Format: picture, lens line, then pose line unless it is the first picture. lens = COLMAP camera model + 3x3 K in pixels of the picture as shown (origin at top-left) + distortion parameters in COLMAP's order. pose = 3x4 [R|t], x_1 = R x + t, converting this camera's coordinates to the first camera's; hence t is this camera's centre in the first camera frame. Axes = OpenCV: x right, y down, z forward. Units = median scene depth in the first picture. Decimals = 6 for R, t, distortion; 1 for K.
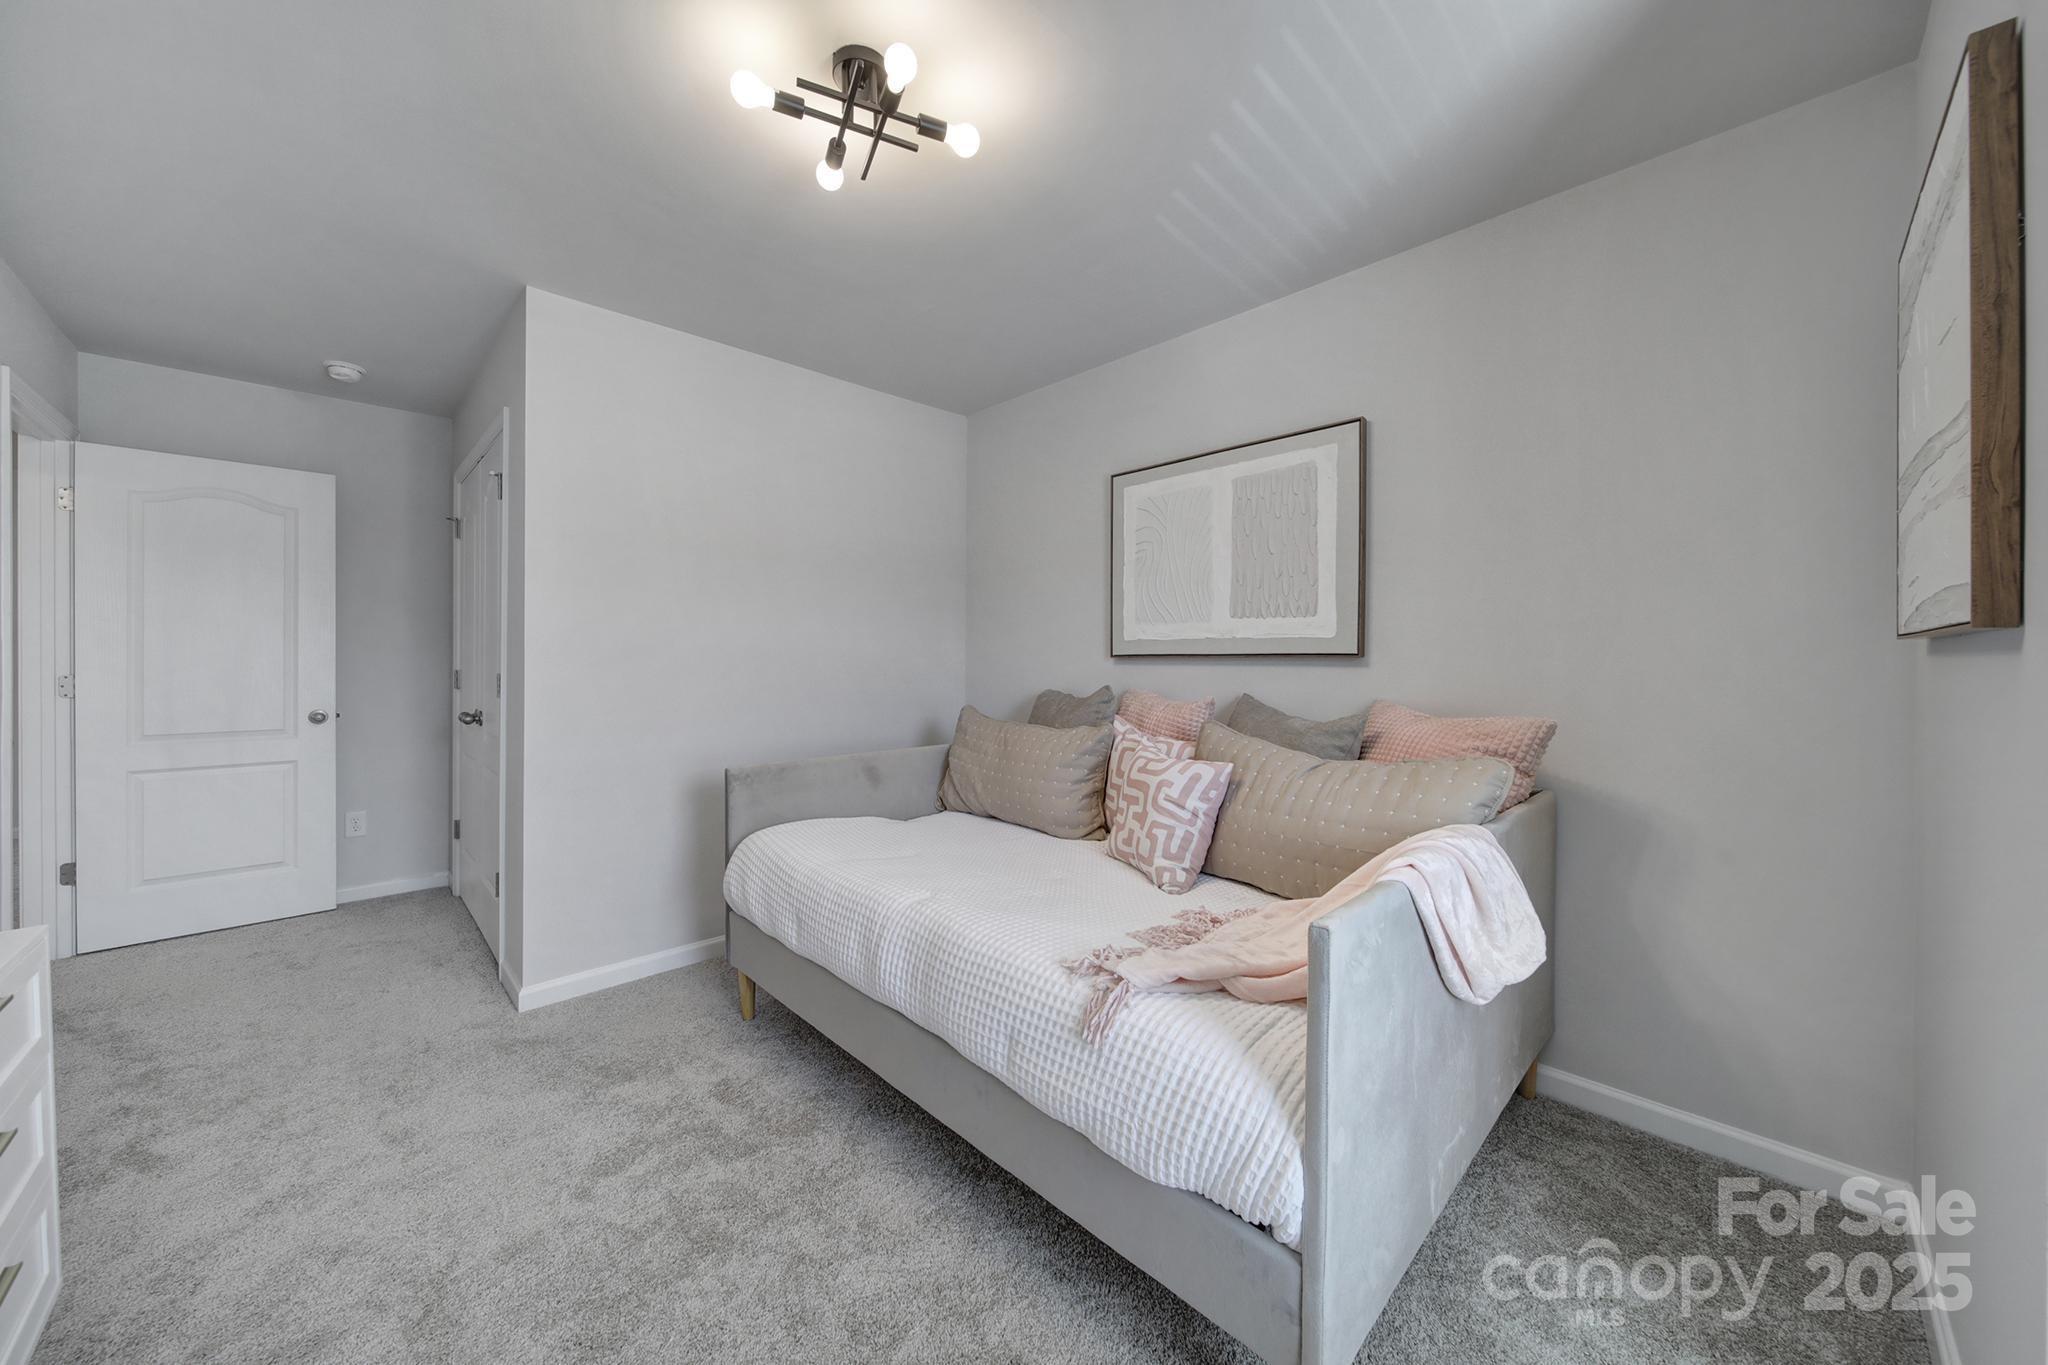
lens RADIAL K [[723.9, 0, 1010.2], [0, 723.9, 664.6], [0, 0, 1]] dist [0.009890, 0.000116]
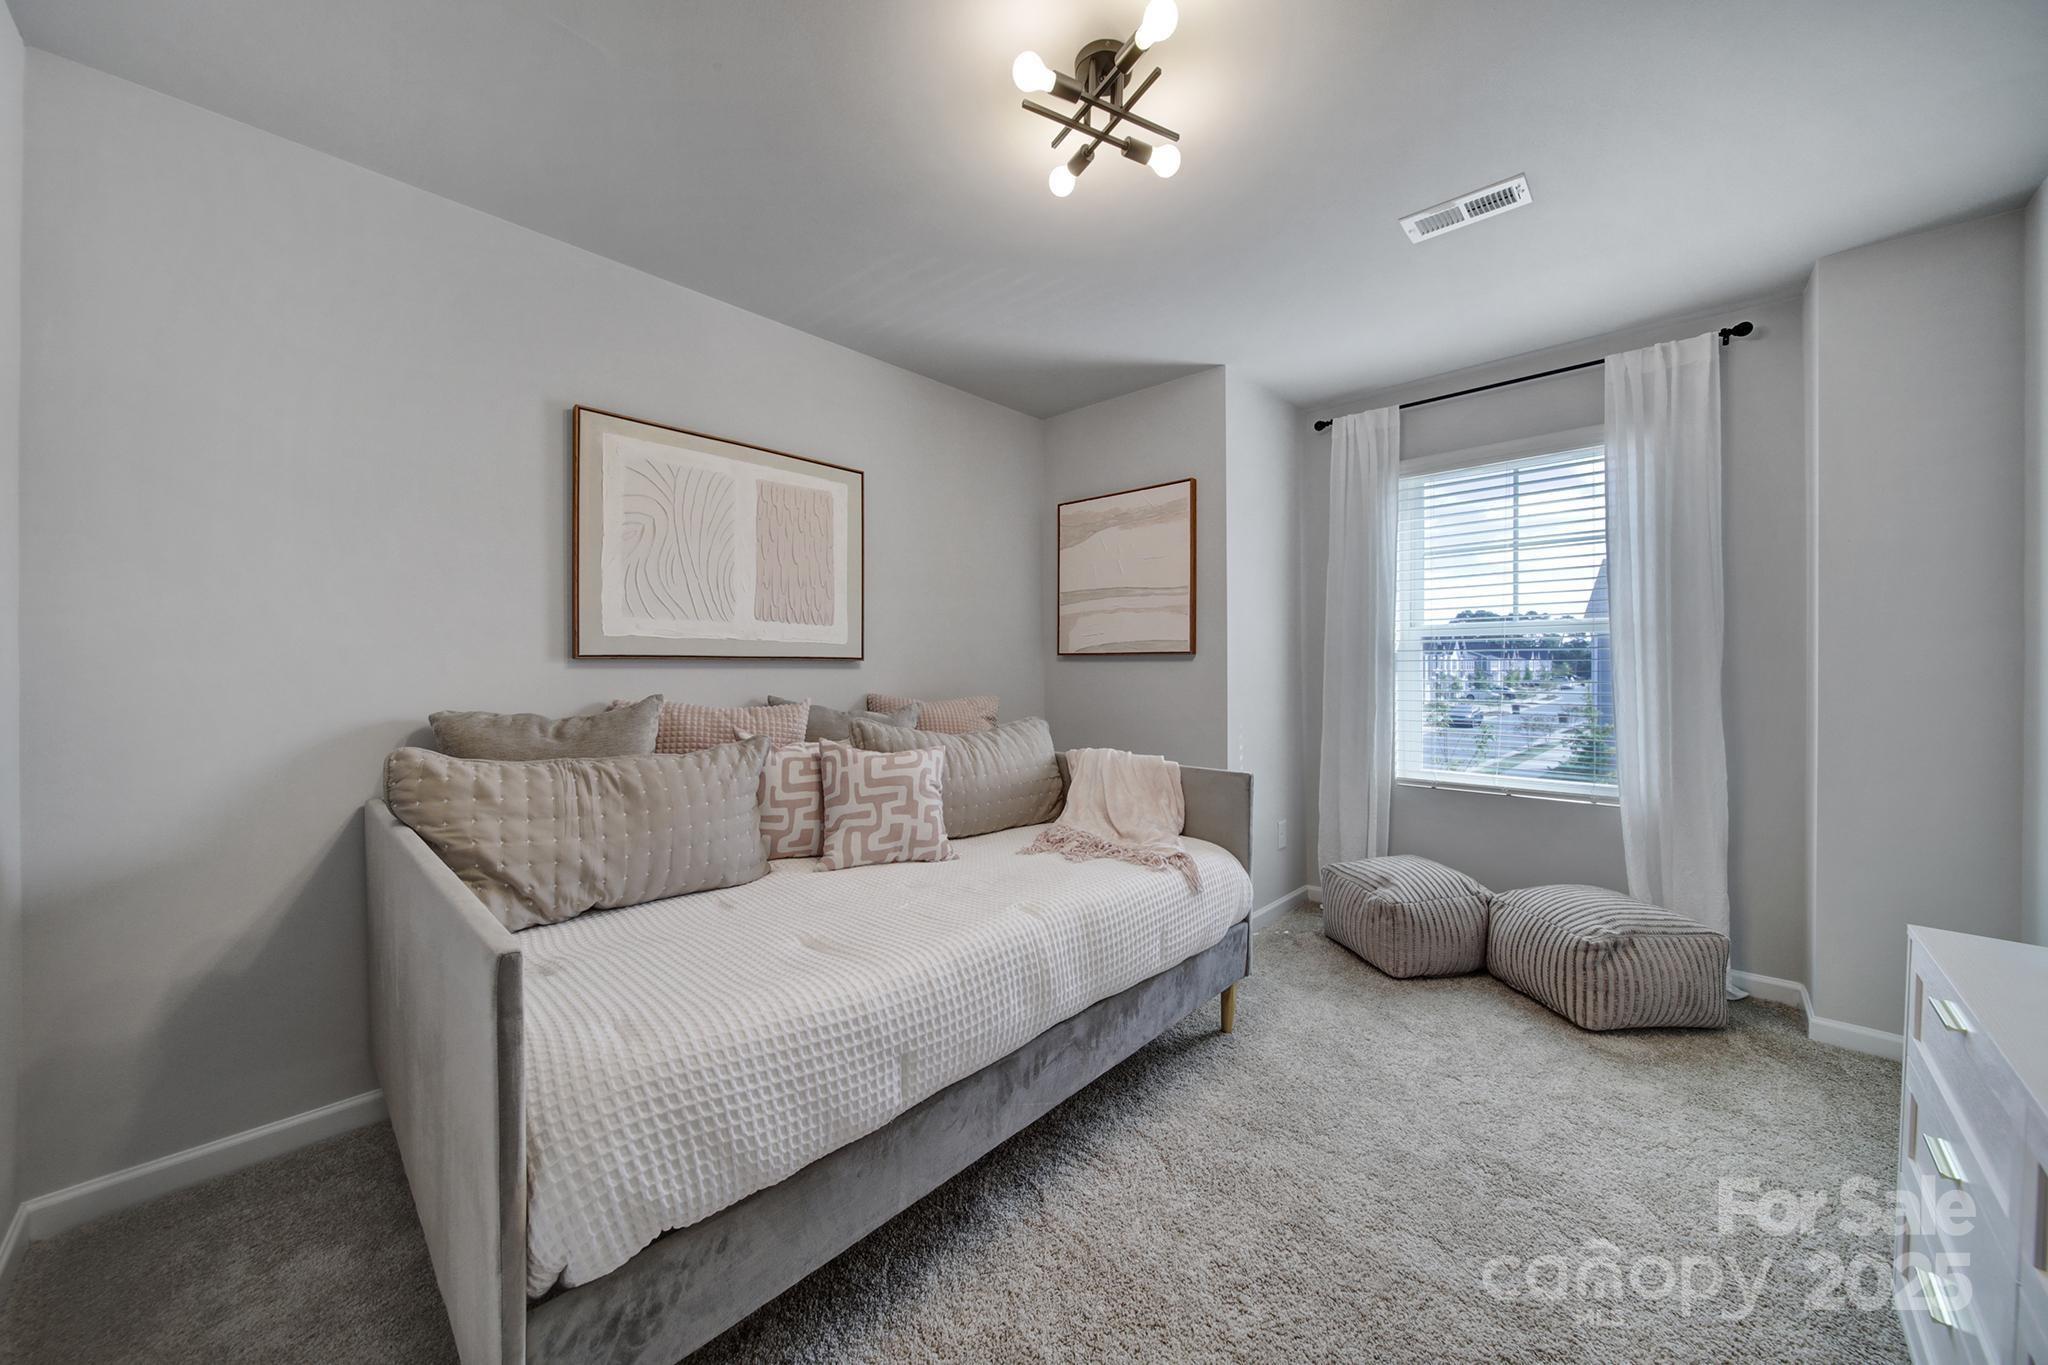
lens RADIAL K [[723.9, 0, 1017.3], [0, 723.9, 668.1], [0, 0, 1]] dist [0.009890, 0.000116]
pose [[-0.038080, -0.007083, 0.999250, -0.764382], [0.008139, 0.999940, 0.007398, -0.003495], [-0.999242, 0.008414, -0.038020, 0.746836]]
